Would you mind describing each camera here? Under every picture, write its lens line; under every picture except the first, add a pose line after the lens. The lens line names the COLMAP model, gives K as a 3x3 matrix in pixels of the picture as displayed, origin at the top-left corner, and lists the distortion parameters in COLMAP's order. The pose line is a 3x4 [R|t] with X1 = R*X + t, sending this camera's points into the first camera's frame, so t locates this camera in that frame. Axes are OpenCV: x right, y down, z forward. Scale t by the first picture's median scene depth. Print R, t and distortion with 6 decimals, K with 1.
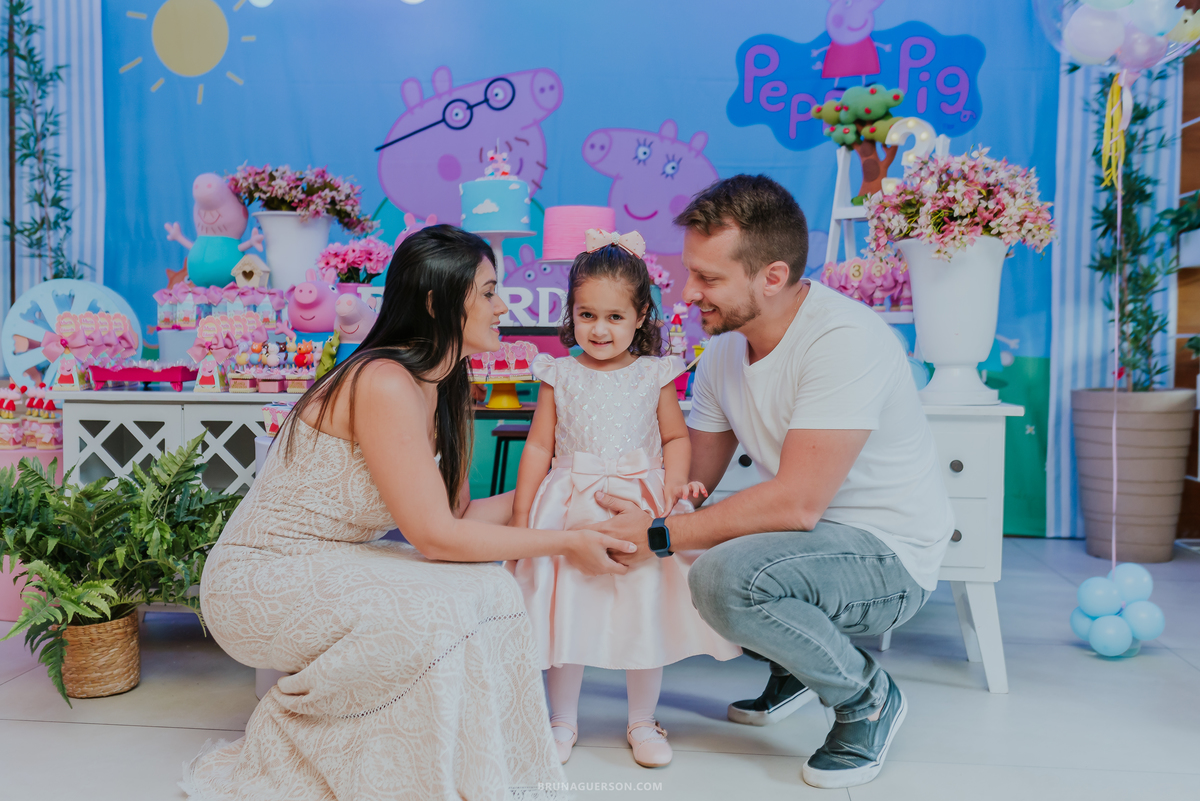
lens RADIAL K [[1172.7, 0, 575.5], [0, 1172.7, 399.9], [0, 0, 1]] dist [0.001870, -0.000238]
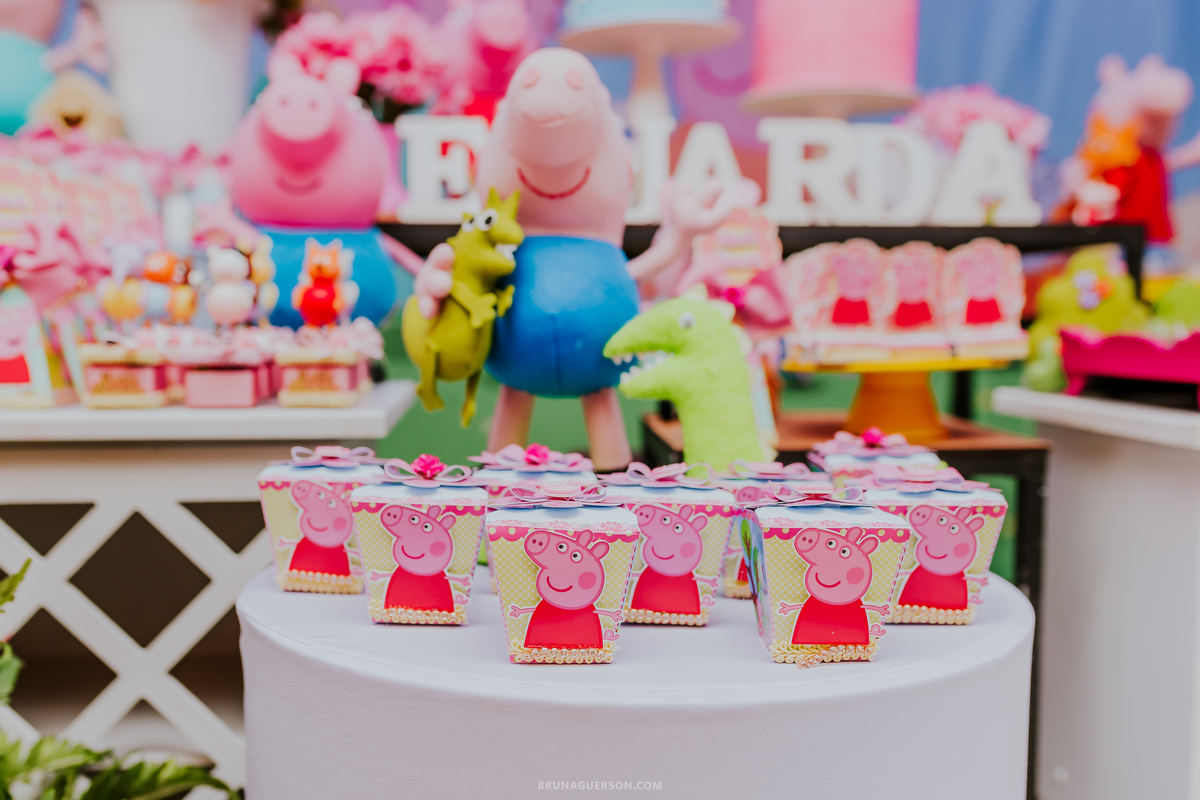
lens RADIAL K [[1215.2, 0, 551.9], [0, 1215.2, 402.3], [0, 0, 1]] dist [-0.006691, -0.005995]
pose [[0.986590, -0.015811, 0.162450, -0.187873], [0.012377, 0.999678, 0.022135, -0.011245], [-0.162747, -0.019827, 0.986469, 0.555126]]
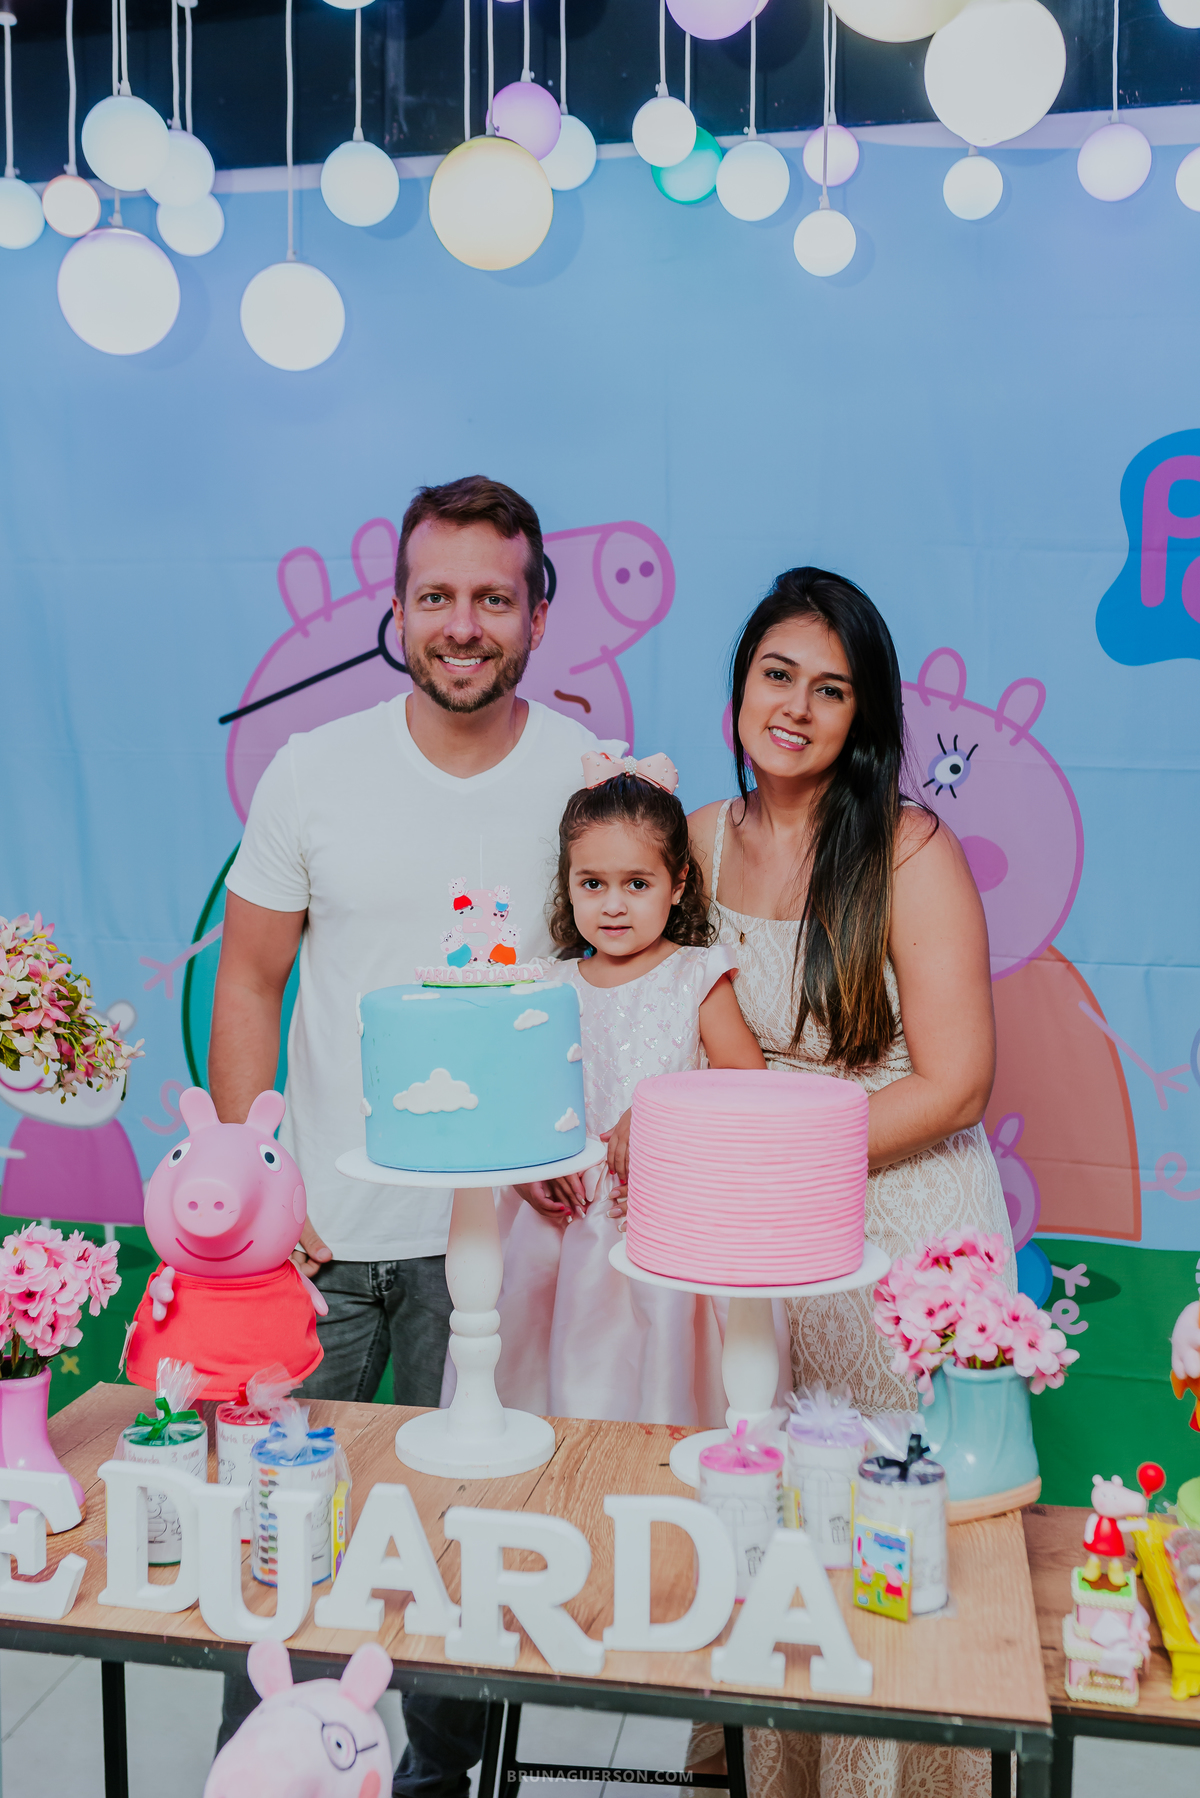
lens RADIAL K [[1757.1, 0, 554.3], [0, 1757.1, 895.7], [0, 0, 1]] dist [0.001870, -0.000238]
pose [[0.997755, -0.001589, -0.066956, -0.016202], [0.001431, 0.999996, -0.002395, -0.212890], [0.066959, 0.002294, 0.997753, 0.553220]]
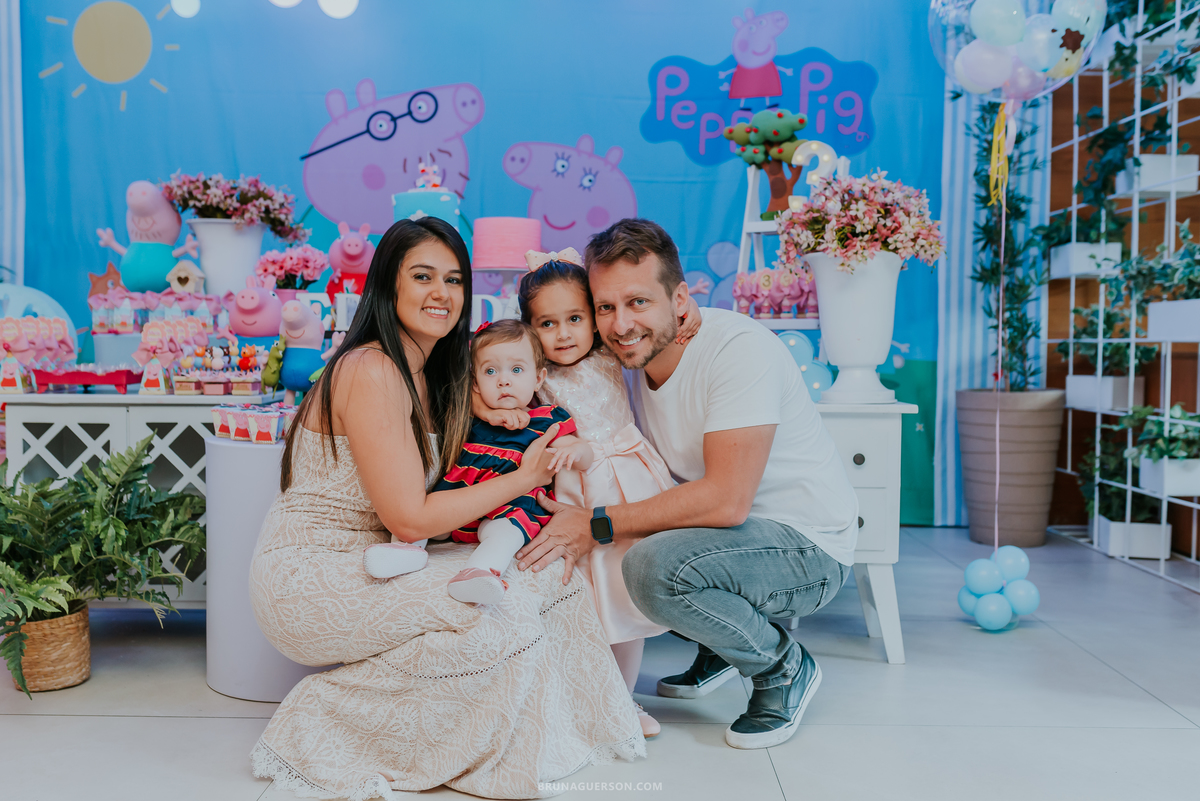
lens RADIAL K [[1153.5, 0, 594.2], [0, 1153.5, 404.3], [0, 0, 1]] dist [-0.002662, 0.005386]
pose [[0.995031, -0.004464, 0.099461, -0.023178], [0.004351, 0.999990, 0.001345, 0.001824], [-0.099466, -0.000905, 0.995041, -0.041139]]
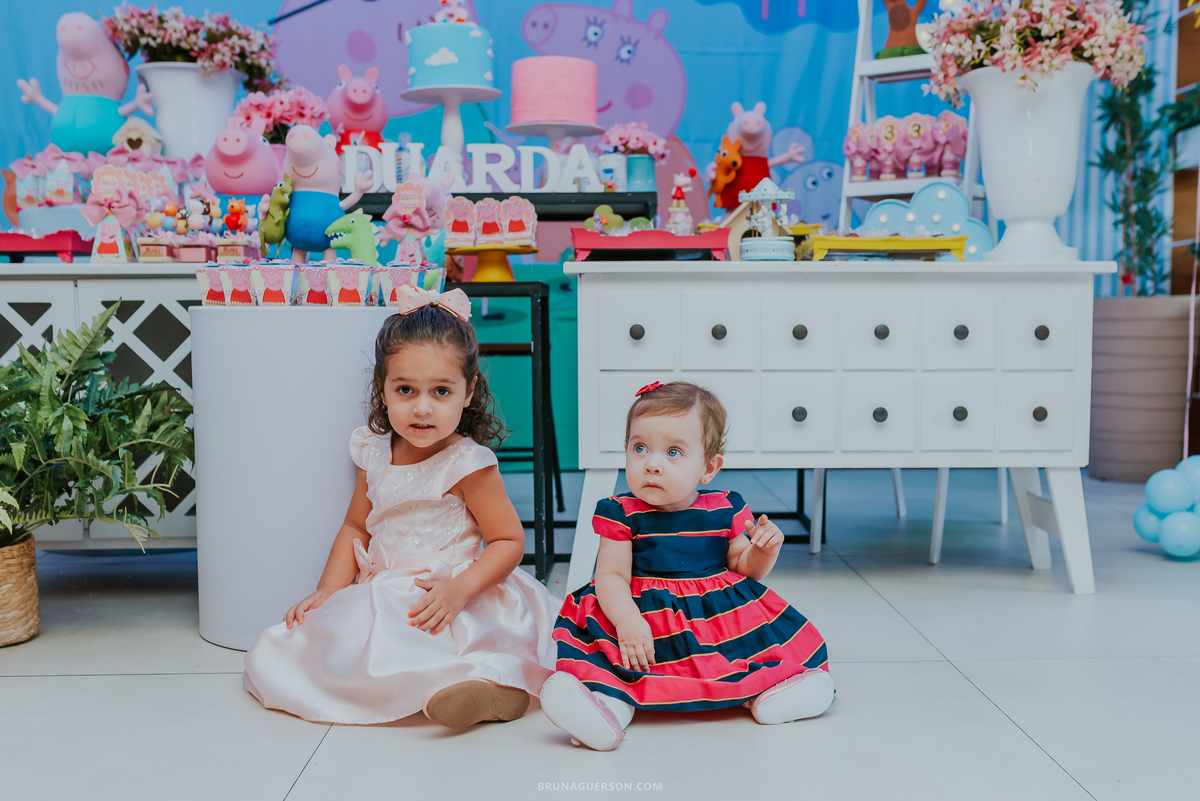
lens RADIAL K [[1274.0, 0, 644.5], [0, 1274.0, 441.2], [0, 0, 1]] dist [-0.000217, -0.006276]
pose [[0.986842, -0.025395, 0.159682, -0.085432], [0.019327, 0.999035, 0.039439, 0.070217], [-0.160529, -0.035834, 0.986380, 0.092366]]
